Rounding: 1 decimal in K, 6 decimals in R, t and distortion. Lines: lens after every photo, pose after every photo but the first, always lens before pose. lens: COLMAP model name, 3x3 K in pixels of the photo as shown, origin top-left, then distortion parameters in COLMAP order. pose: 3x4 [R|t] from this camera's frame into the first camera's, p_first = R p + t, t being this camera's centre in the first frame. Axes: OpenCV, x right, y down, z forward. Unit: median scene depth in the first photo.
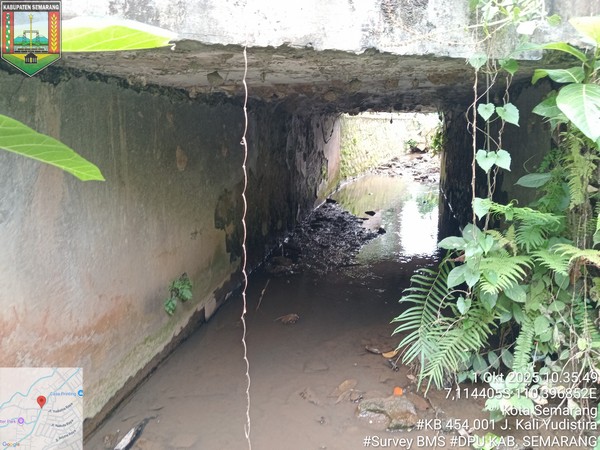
lens RADIAL K [[457.2, 0, 300.0], [0, 457.2, 225.0], [0, 0, 1]] dist [0.090431, -0.190498]
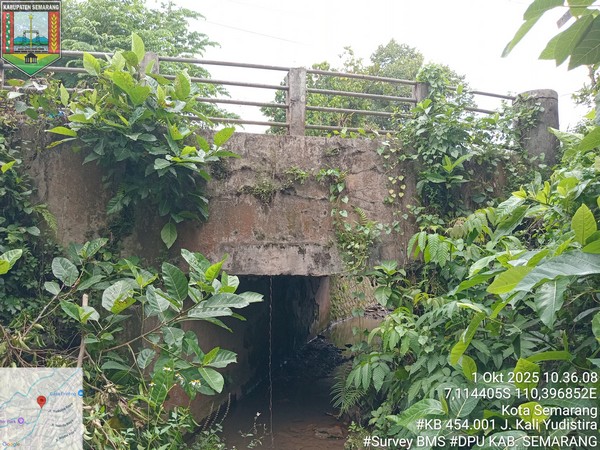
lens RADIAL K [[457.2, 0, 300.0], [0, 457.2, 225.0], [0, 0, 1]] dist [0.090431, -0.190498]
pose [[0.999908, 0.004874, -0.012686, 0.028134], [-0.008449, 0.954107, -0.299347, 0.045542], [0.010644, 0.299427, 0.954060, -0.438757]]
